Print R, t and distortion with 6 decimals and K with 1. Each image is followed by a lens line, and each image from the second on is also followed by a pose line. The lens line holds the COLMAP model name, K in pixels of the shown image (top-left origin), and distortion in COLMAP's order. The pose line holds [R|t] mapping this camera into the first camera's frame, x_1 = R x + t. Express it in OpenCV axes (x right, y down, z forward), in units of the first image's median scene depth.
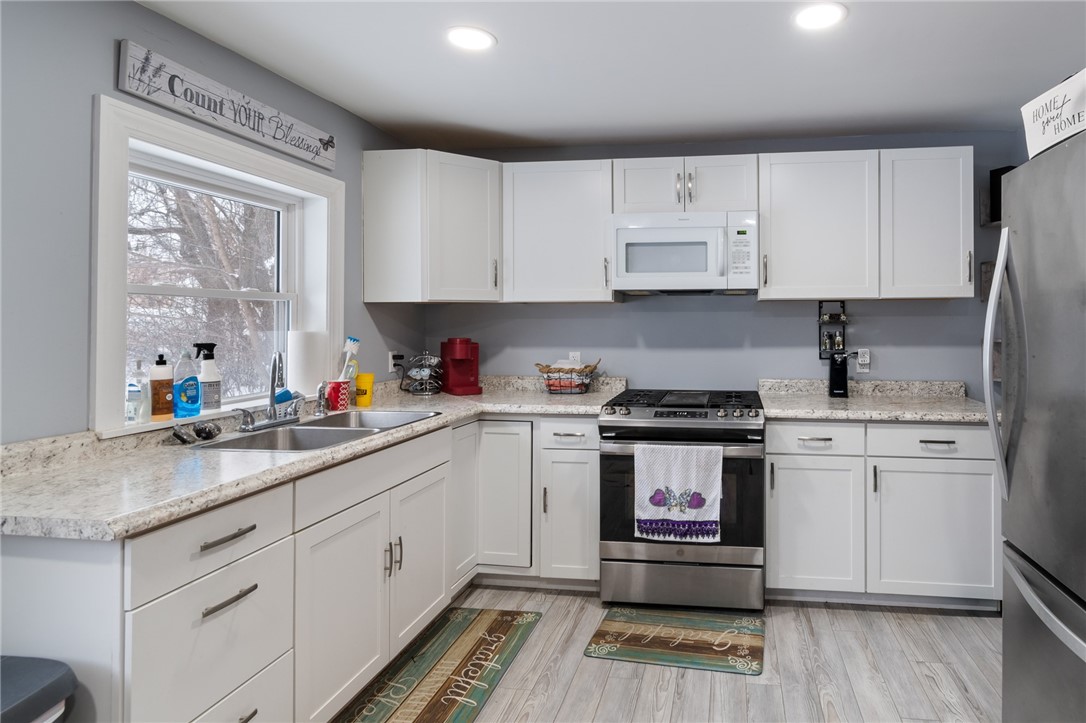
lens RADIAL K [[484.9, 0, 543.0], [0, 484.9, 323.4], [0, 0, 1]] dist [0.001498, -0.000621]
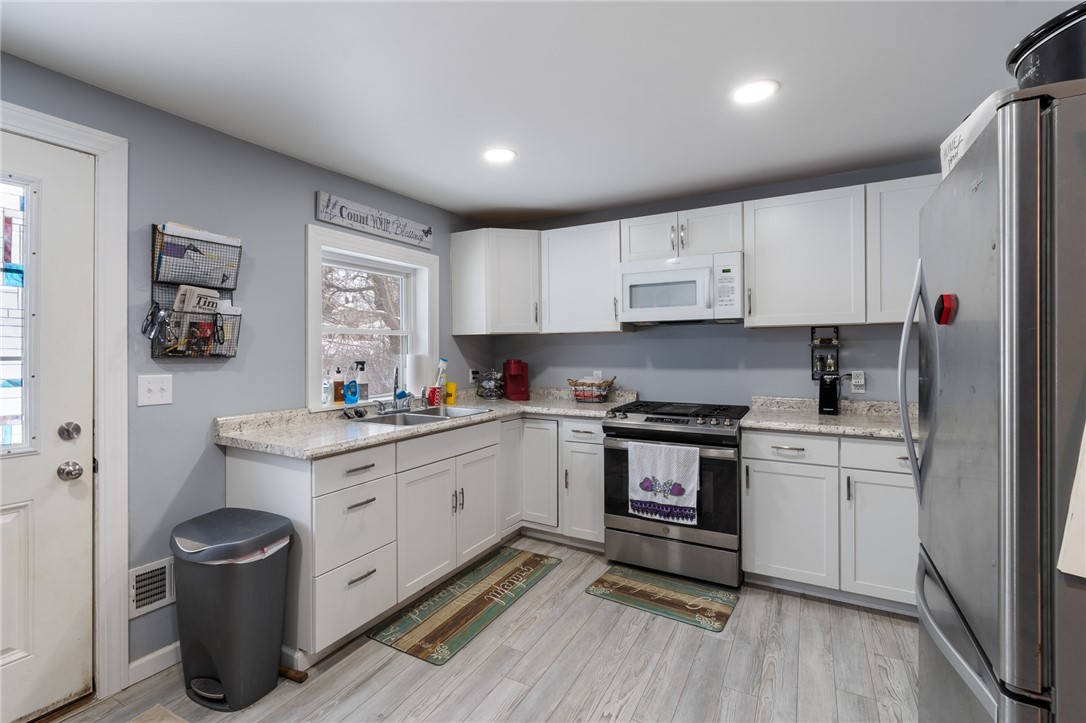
lens RADIAL K [[480.5, 0, 543.0], [0, 480.5, 361.5], [0, 0, 1]] dist [-0.001012, -0.000344]
pose [[0.924859, 0.004084, -0.380288, 0.463260], [0.002681, 0.999847, 0.017259, 0.012767], [0.380301, -0.016982, 0.924707, -0.268515]]
